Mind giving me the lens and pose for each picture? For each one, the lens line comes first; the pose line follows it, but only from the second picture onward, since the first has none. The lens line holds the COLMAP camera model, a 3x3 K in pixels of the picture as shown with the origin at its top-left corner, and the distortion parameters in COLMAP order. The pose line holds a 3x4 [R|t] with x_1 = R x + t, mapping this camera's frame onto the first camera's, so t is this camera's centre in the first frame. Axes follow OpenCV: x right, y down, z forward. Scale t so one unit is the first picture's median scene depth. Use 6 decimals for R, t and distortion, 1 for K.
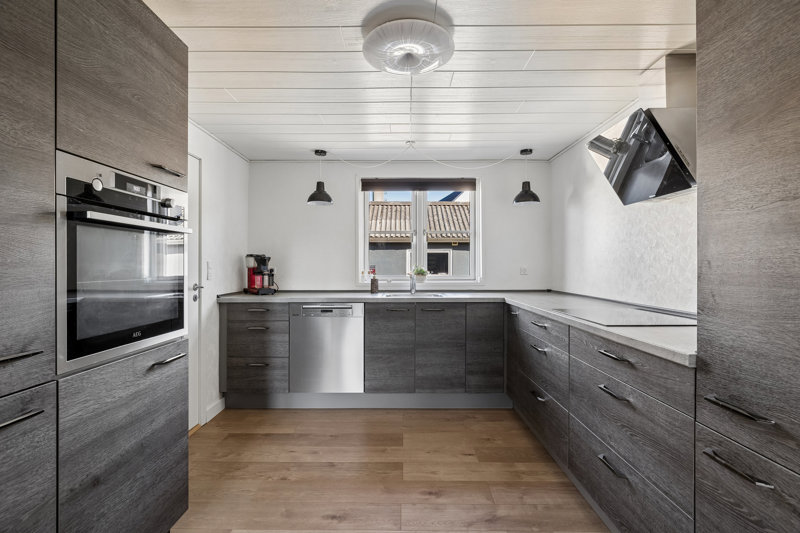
lens RADIAL K [[385.7, 0, 400.0], [0, 385.7, 266.5], [0, 0, 1]] dist [0.000604, 0.000170]
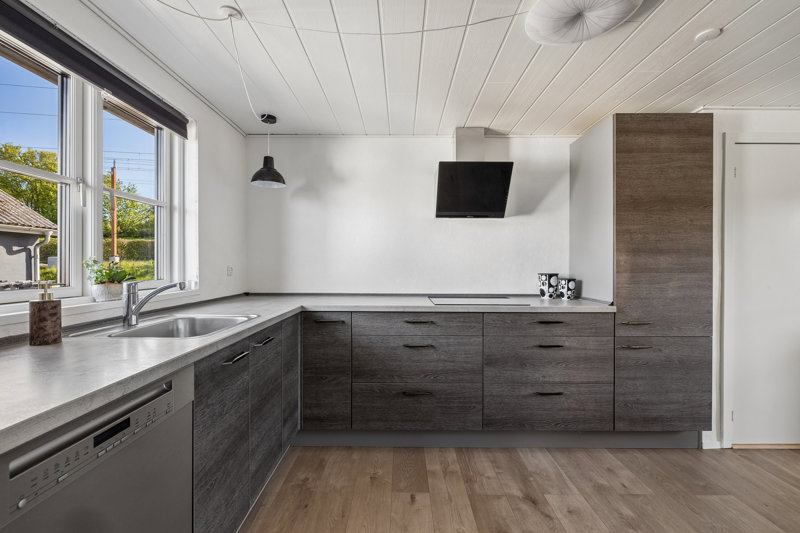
lens RADIAL K [[353.8, 0, 400.0], [0, 353.8, 266.5], [0, 0, 1]] dist [-0.000891, 0.000079]
pose [[-0.008471, -0.002840, 0.999960, -0.623295], [-0.002330, 0.999993, 0.002820, 0.002622], [-0.999961, -0.002306, -0.008477, 1.158407]]
